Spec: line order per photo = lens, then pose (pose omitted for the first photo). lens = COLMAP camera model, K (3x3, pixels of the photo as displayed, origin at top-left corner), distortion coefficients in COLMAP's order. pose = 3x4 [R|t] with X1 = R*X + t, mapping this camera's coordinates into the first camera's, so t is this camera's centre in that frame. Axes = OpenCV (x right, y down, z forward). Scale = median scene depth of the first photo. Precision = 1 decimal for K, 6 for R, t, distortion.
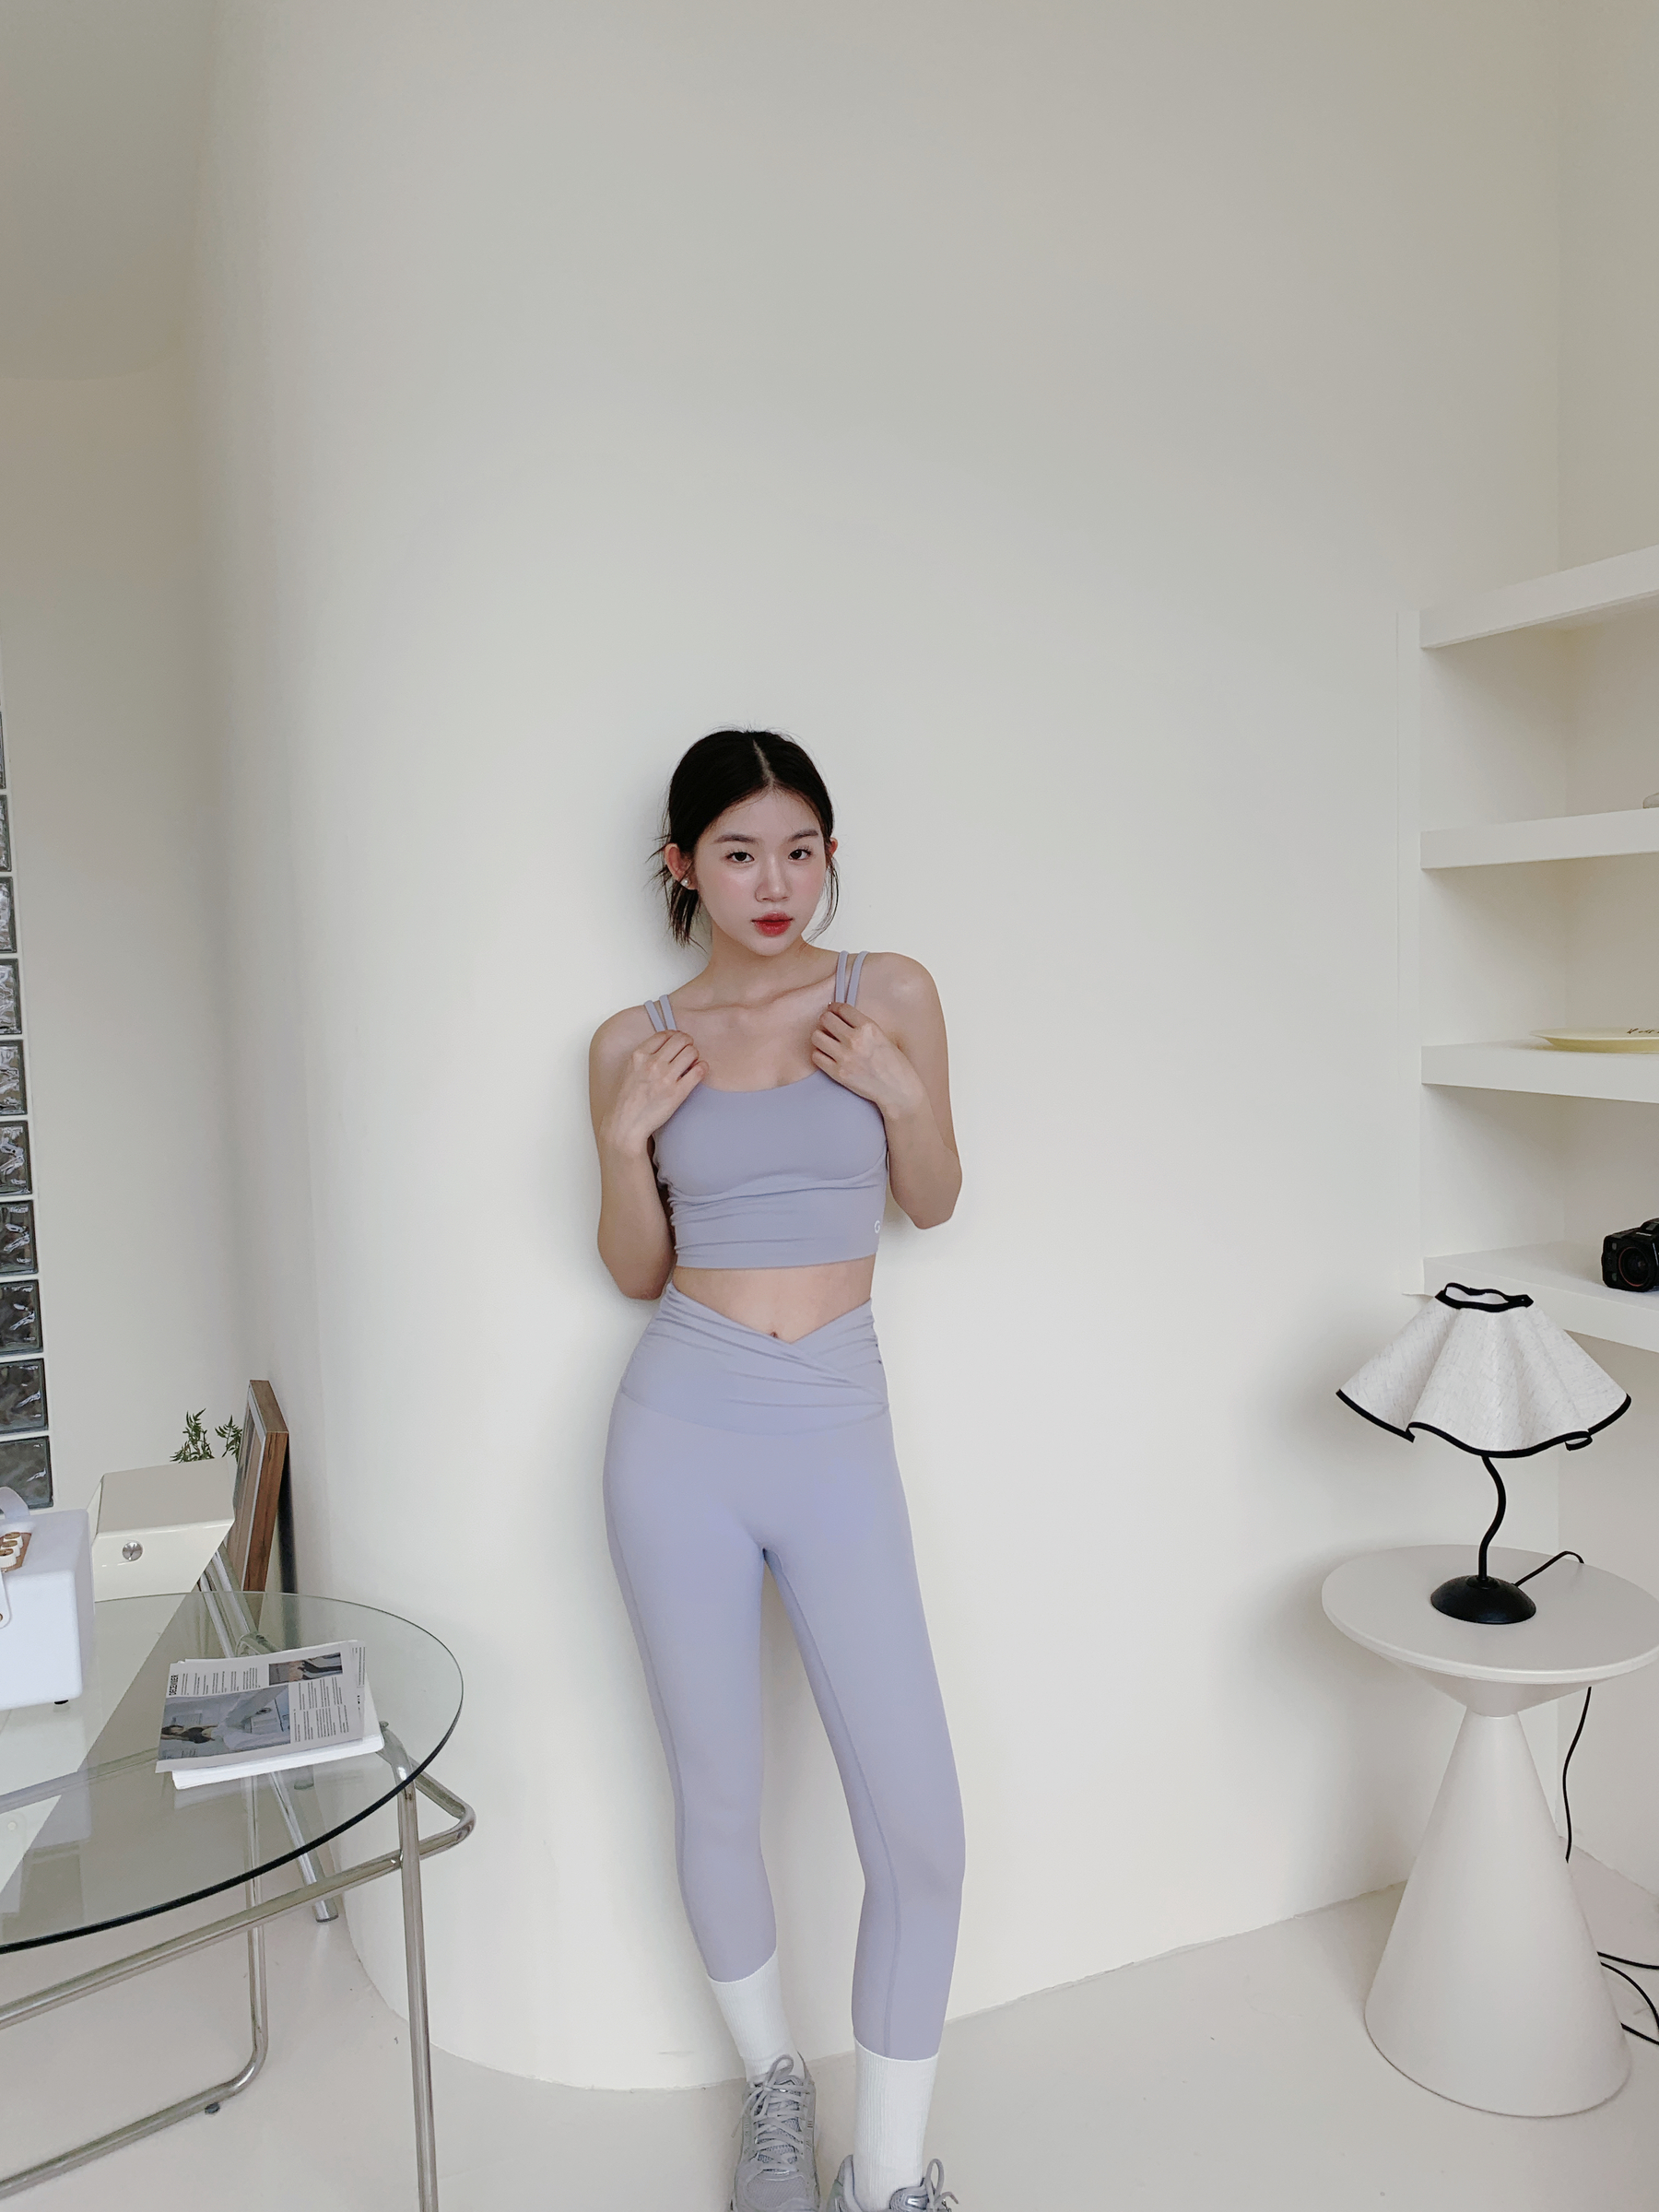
lens RADIAL K [[1658.7, 0, 863.4], [0, 1658.7, 1105.8], [0, 0, 1]] dist [-0.024673, 0.012987]
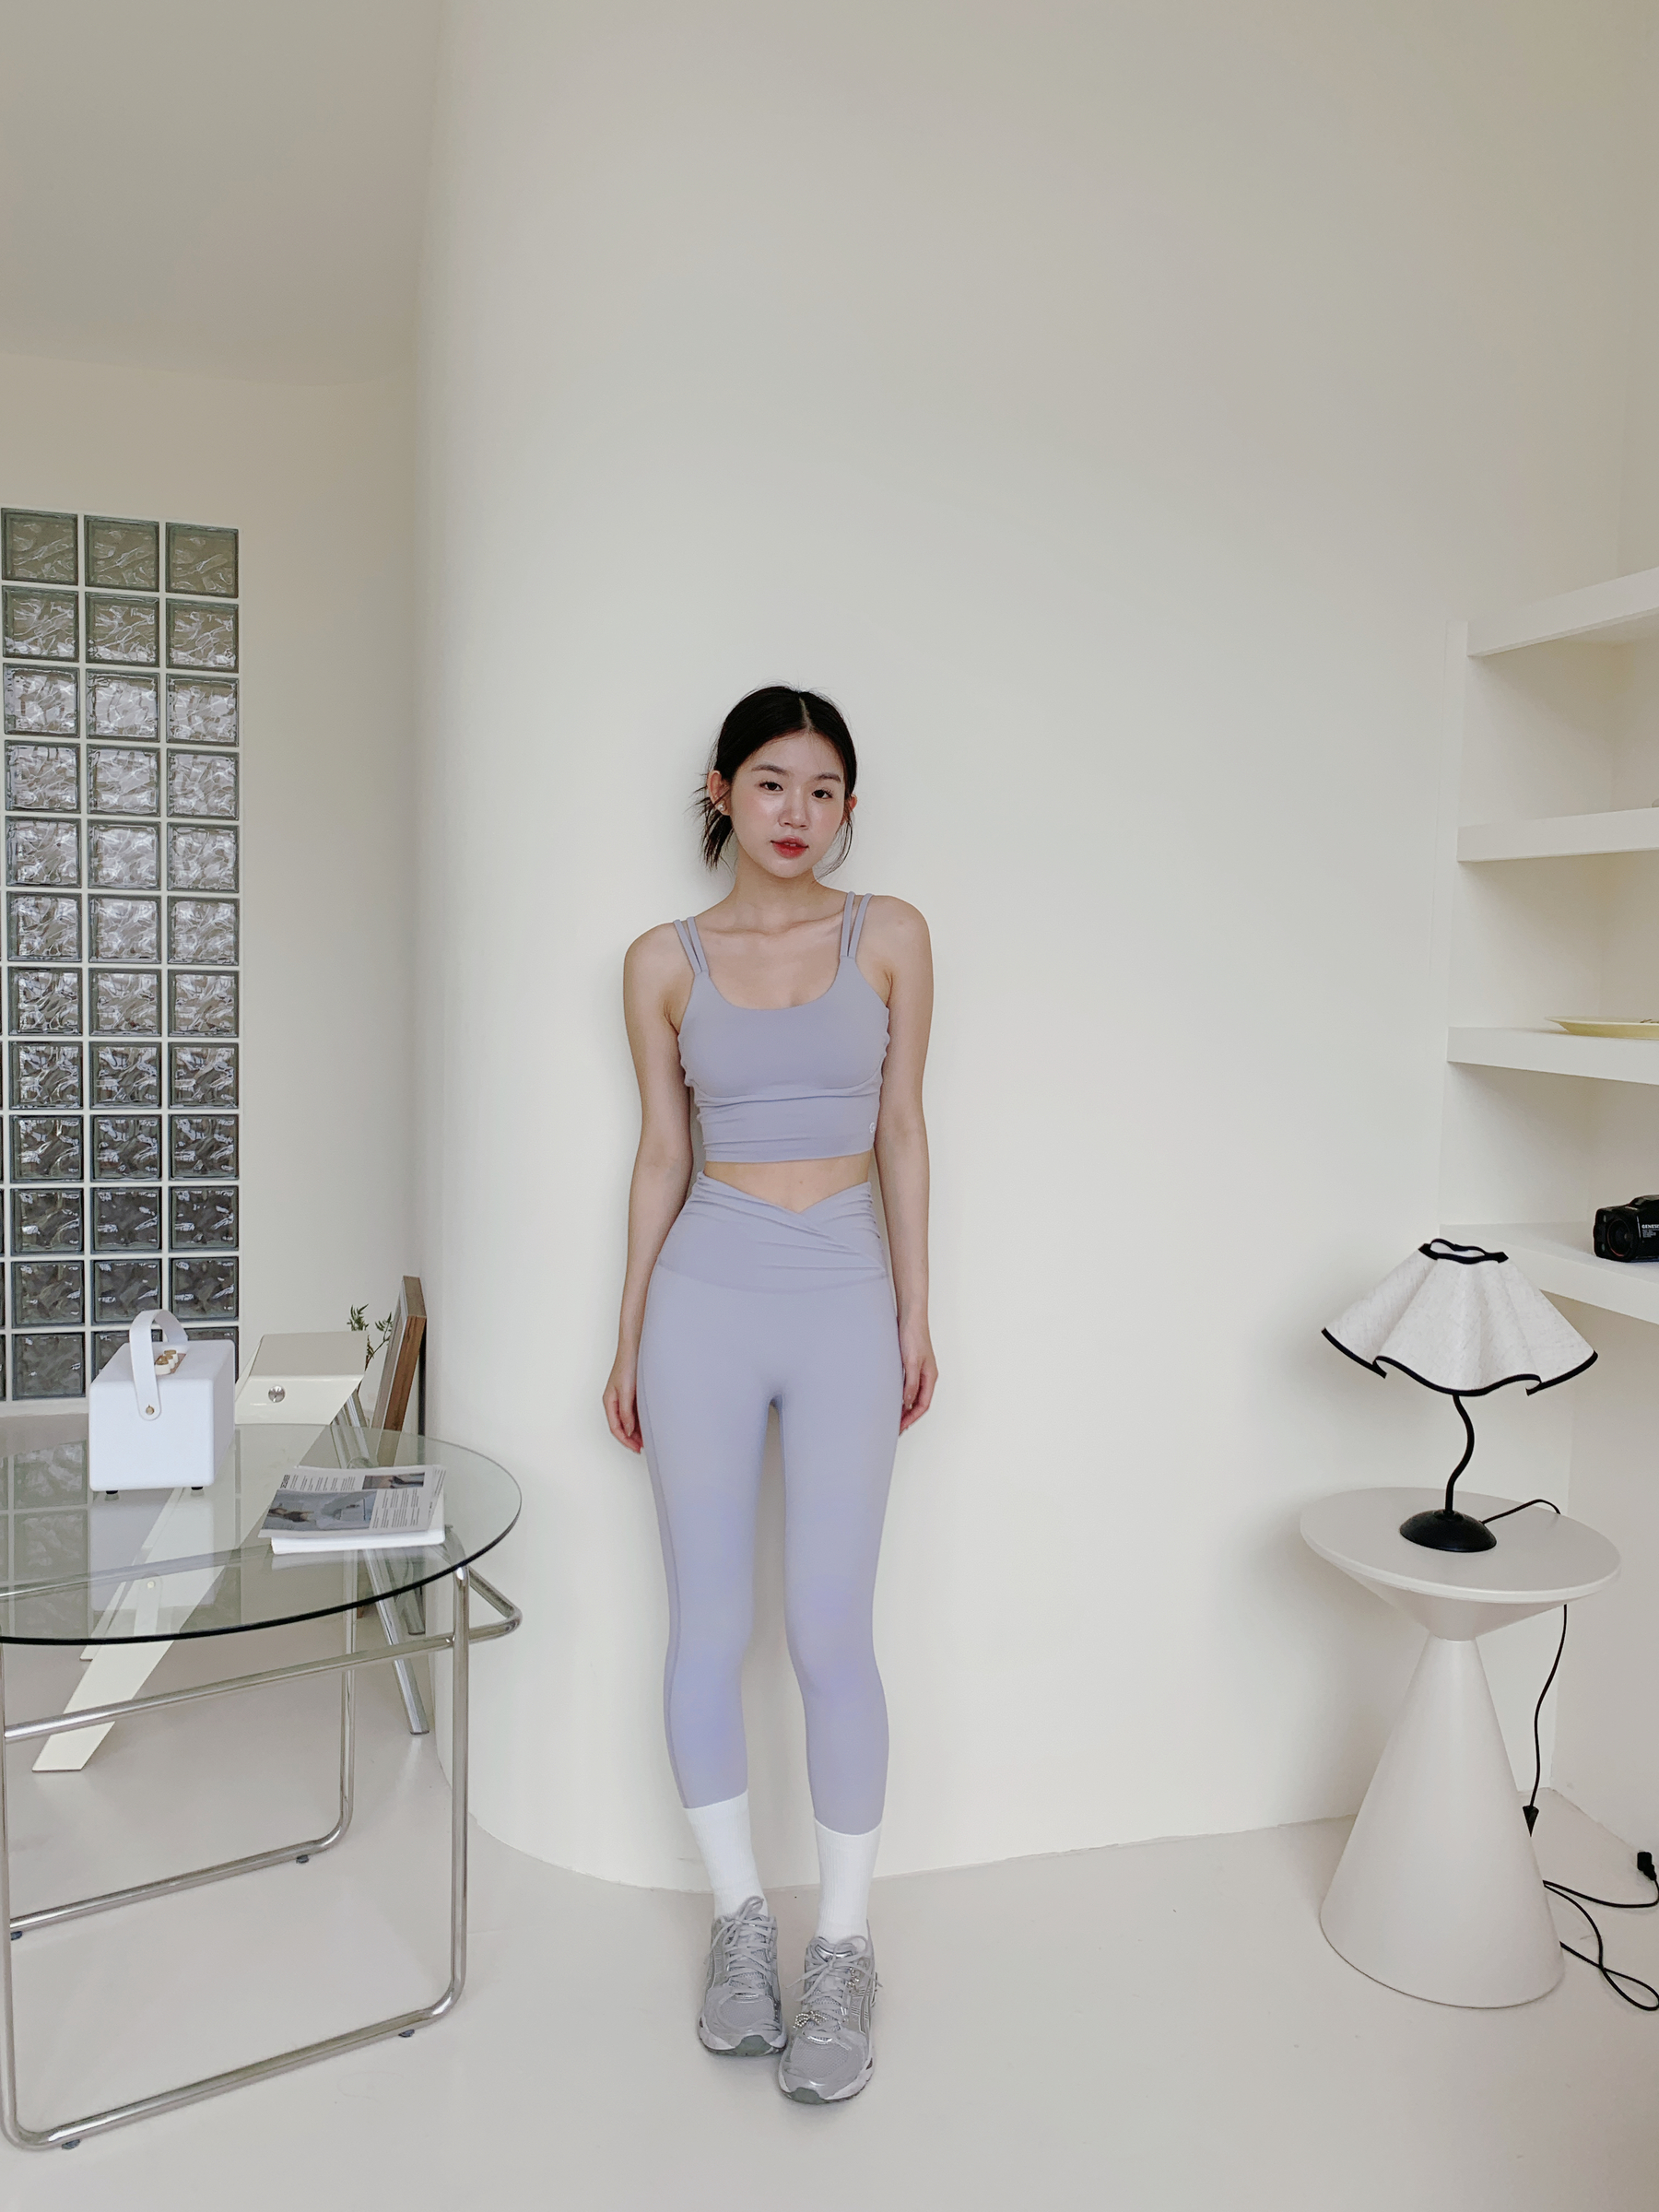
lens RADIAL K [[1647.7, 0, 864.3], [0, 1647.7, 1105.3], [0, 0, 1]] dist [-0.003606, -0.018989]
pose [[0.990543, 0.063884, -0.121419, 0.110671], [-0.063773, 0.997953, 0.004804, 0.039628], [0.121477, 0.002985, 0.992590, -0.120616]]
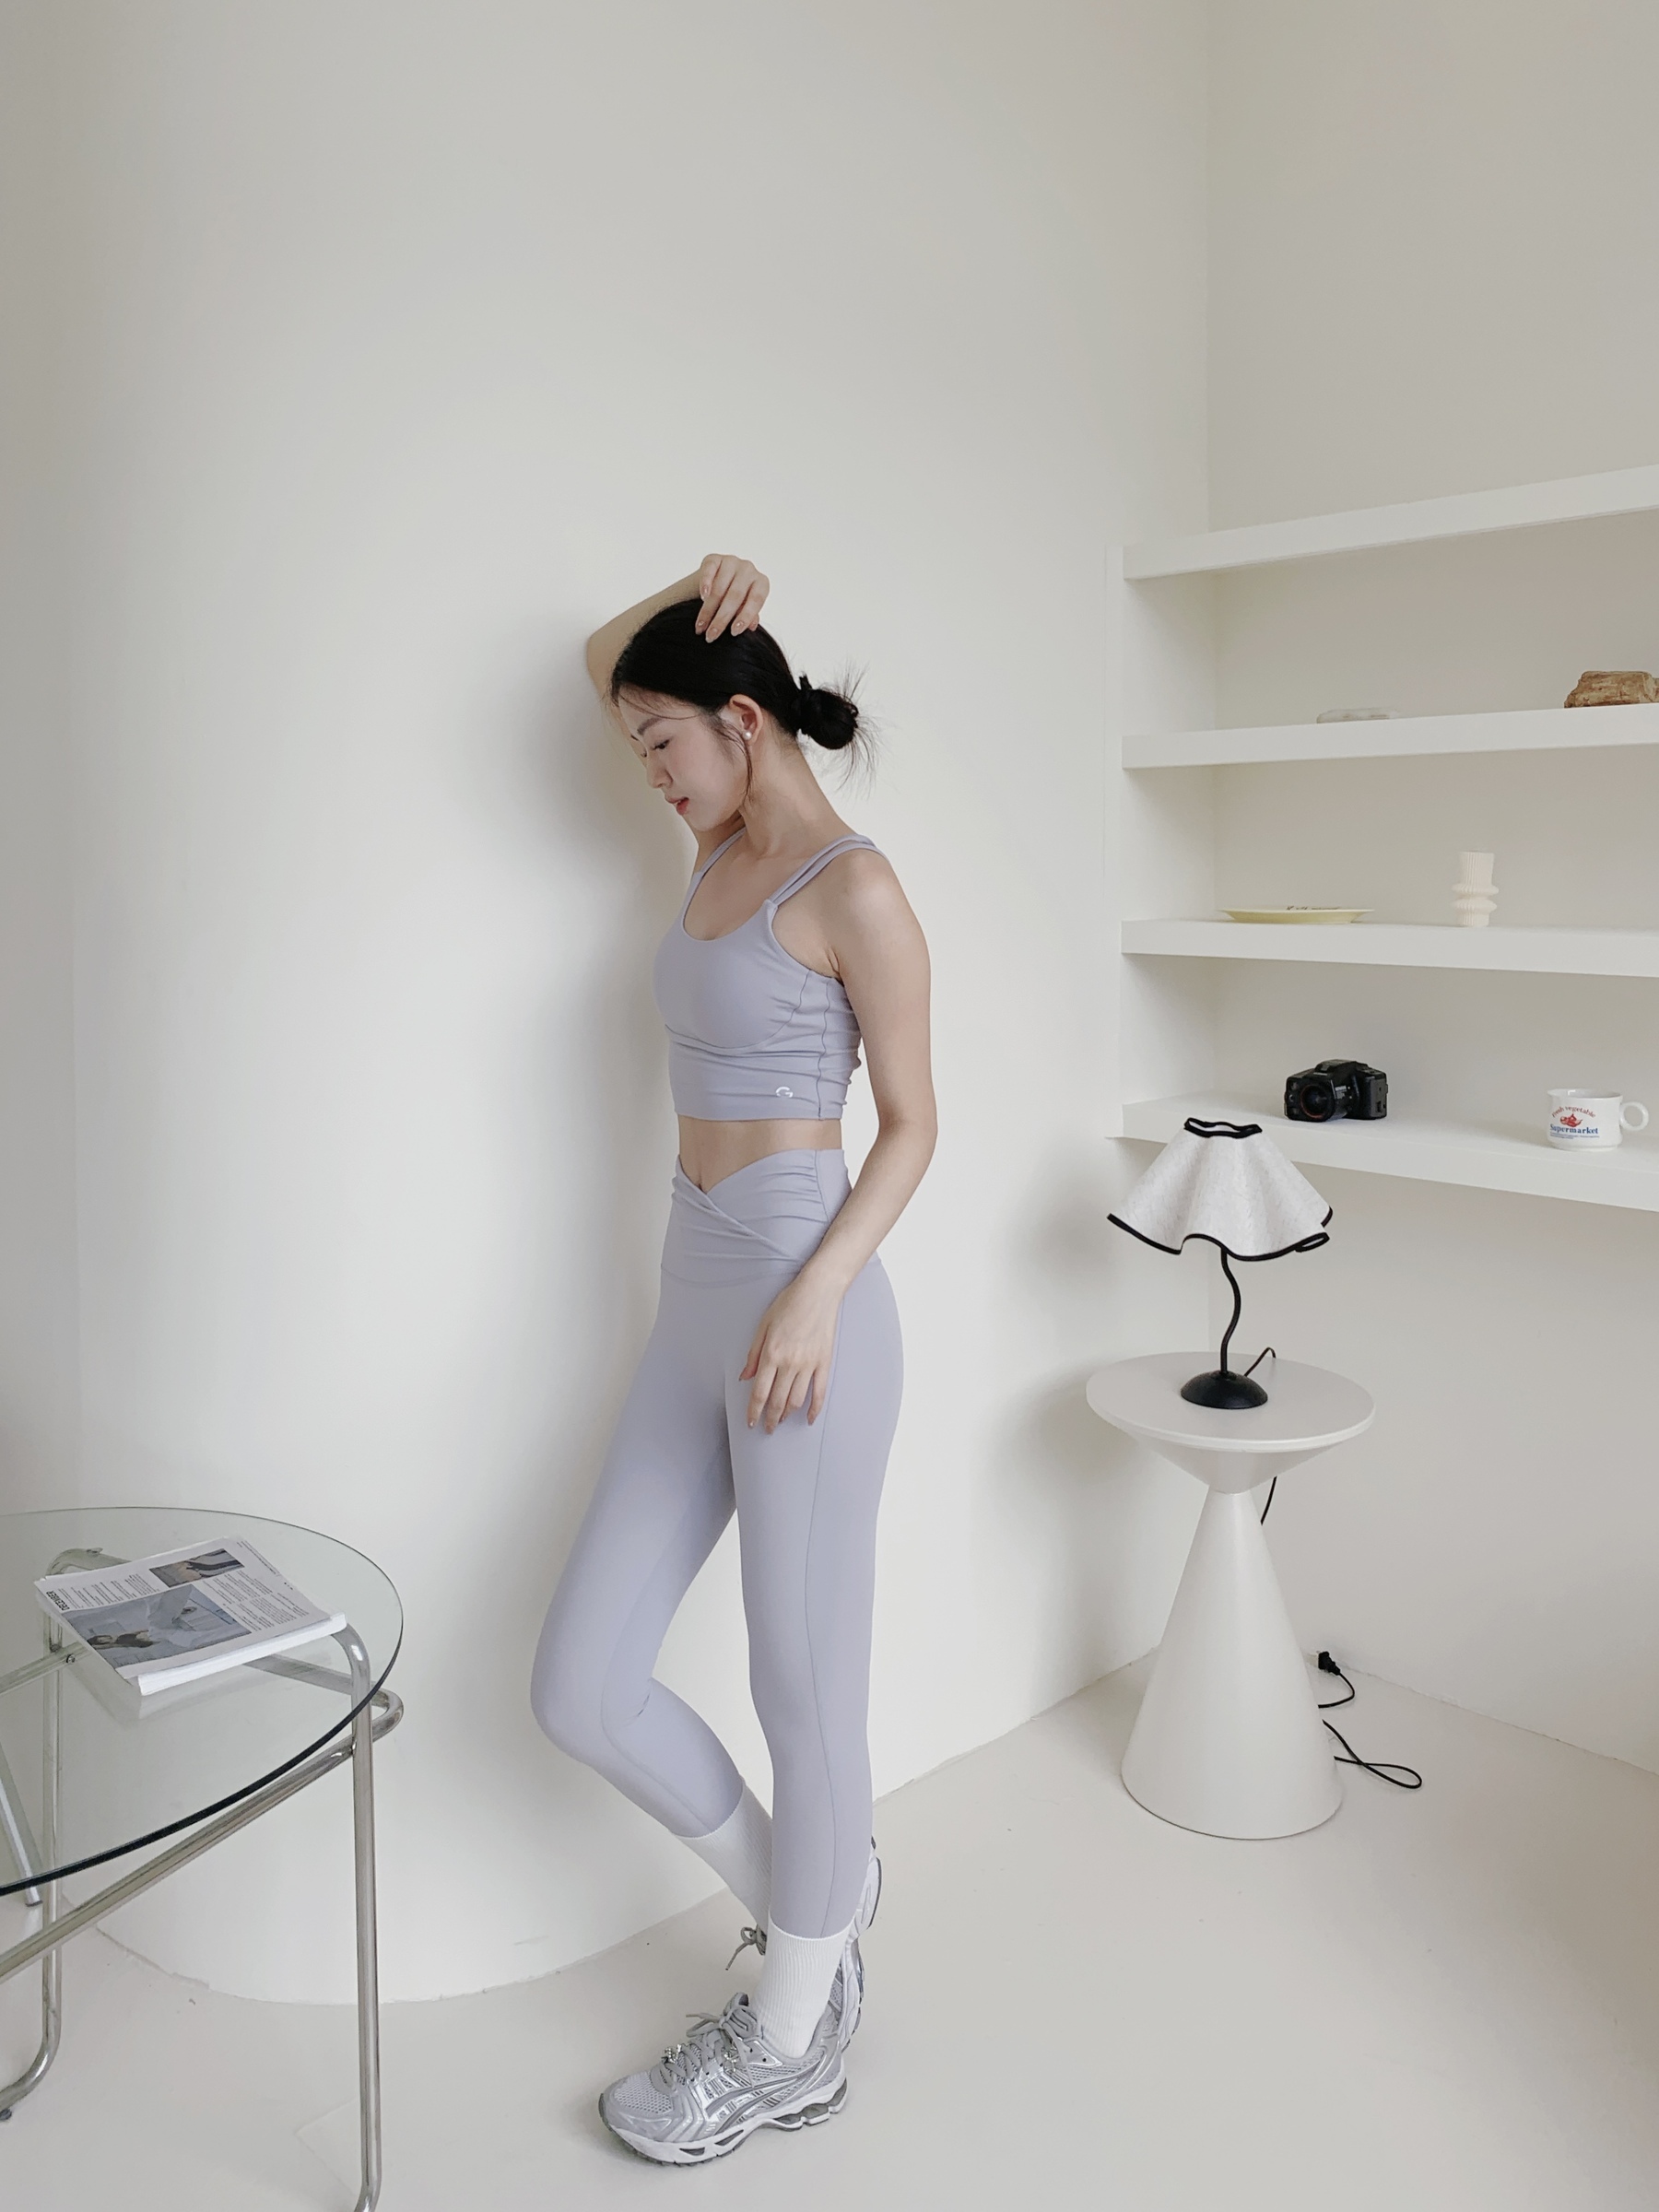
lens RADIAL K [[1702.7, 0, 858.0], [0, 1702.7, 928.9], [0, 0, 1]] dist [0.011229, -0.031019]
pose [[0.927987, 0.009464, 0.372493, -0.316240], [0.011155, 0.998524, -0.053161, 0.035983], [-0.372446, 0.053488, 0.926511, -0.032513]]
